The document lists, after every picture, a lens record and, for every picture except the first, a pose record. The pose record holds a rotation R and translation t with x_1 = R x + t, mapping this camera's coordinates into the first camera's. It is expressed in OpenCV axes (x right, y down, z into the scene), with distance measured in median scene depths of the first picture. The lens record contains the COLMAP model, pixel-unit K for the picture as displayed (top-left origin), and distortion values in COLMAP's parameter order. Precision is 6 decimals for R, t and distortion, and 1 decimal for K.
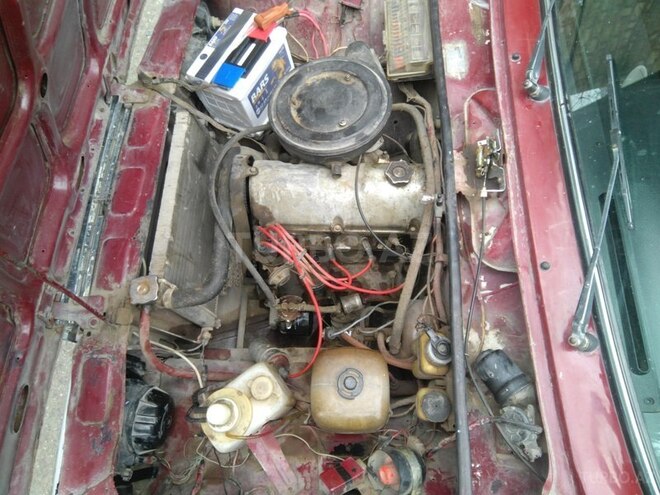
lens RADIAL K [[473.7, 0, 330.0], [0, 473.7, 247.5], [0, 0, 1]] dist [0.048577, -0.040816]
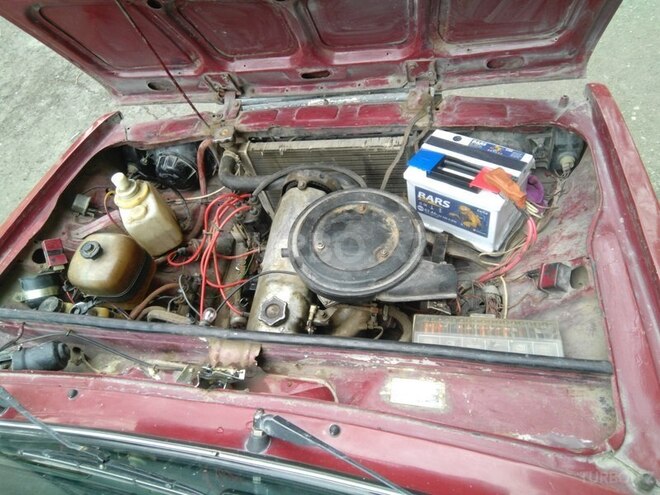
lens RADIAL K [[473.7, 0, 330.0], [0, 473.7, 247.5], [0, 0, 1]] dist [0.048577, -0.040816]
pose [[-0.143407, 0.852733, -0.502276, 0.447486], [-0.803556, 0.195927, 0.562059, -0.725376], [0.577696, 0.484210, 0.657121, 0.371322]]
